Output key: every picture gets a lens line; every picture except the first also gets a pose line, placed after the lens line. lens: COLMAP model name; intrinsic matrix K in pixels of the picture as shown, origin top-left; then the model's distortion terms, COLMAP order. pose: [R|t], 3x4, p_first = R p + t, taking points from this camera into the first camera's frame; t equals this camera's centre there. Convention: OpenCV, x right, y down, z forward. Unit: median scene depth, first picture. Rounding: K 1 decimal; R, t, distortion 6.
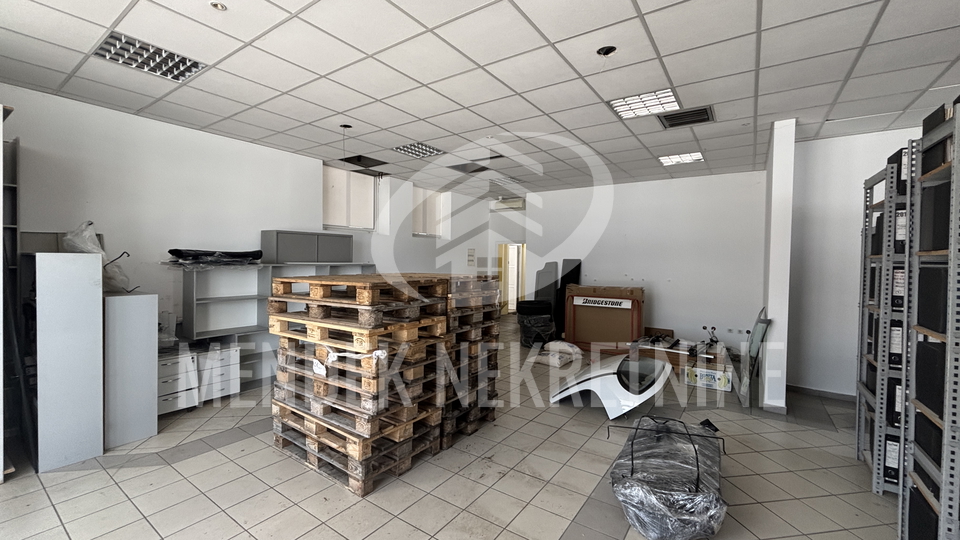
lens RADIAL K [[390.4, 0, 480.8], [0, 390.4, 268.7], [0, 0, 1]] dist [0.003011, 0.001044]
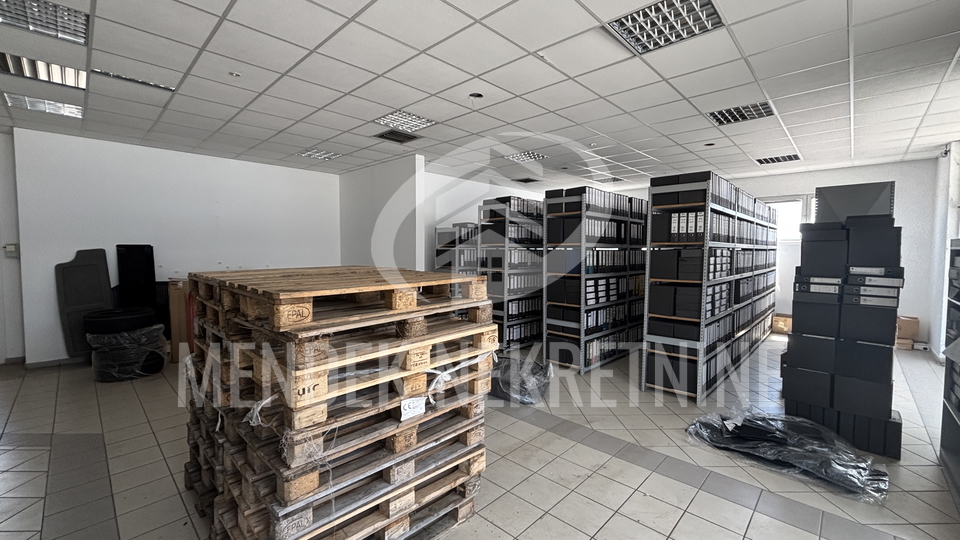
lens RADIAL K [[390.4, 0, 481.0], [0, 390.4, 268.4], [0, 0, 1]] dist [0.003011, 0.001044]
pose [[0.156584, -0.063351, 0.985631, -0.974580], [0.023355, 0.997899, 0.060429, -0.029198], [-0.987388, 0.013558, 0.157735, 0.705470]]
